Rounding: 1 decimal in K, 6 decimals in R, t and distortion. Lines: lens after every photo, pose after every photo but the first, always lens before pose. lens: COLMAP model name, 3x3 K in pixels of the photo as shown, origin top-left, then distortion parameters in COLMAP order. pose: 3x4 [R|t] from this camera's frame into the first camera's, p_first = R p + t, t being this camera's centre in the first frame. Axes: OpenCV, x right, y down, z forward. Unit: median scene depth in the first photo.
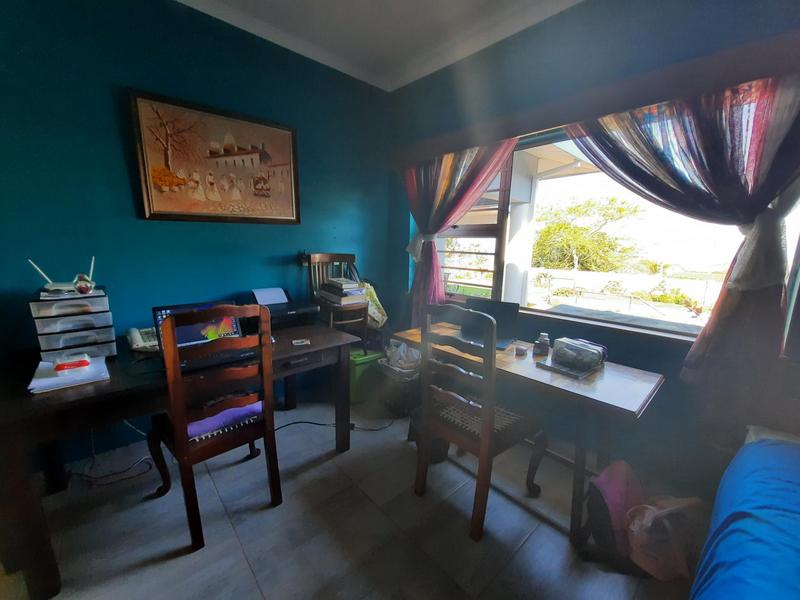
lens RADIAL K [[318.3, 0, 401.8], [0, 318.3, 303.7], [0, 0, 1]] dist [-0.010691, -0.002107]
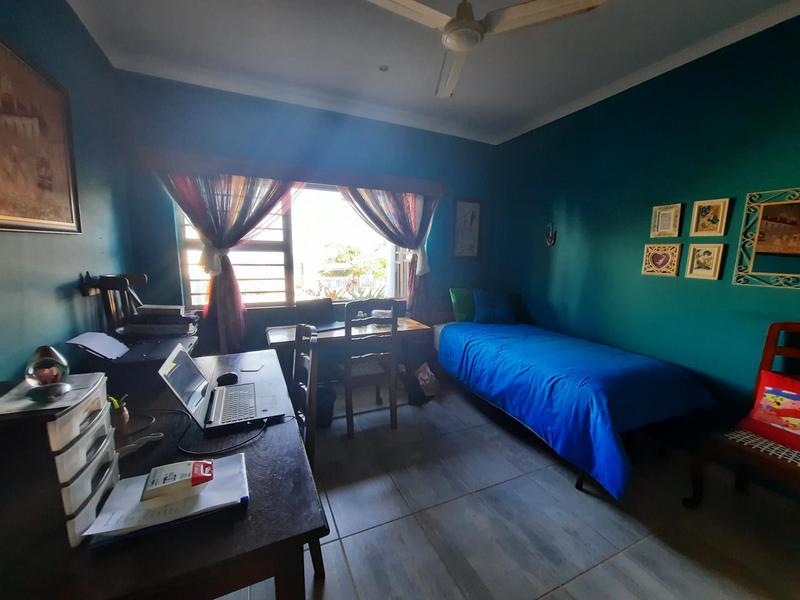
lens RADIAL K [[318.3, 0, 400.0], [0, 318.3, 301.4], [0, 0, 1]] dist [-0.010691, -0.002107]
pose [[0.326753, -0.147240, 0.933570, -0.816407], [0.162397, 0.981845, 0.098015, -0.069723], [-0.931053, 0.119583, 0.344732, 0.173061]]
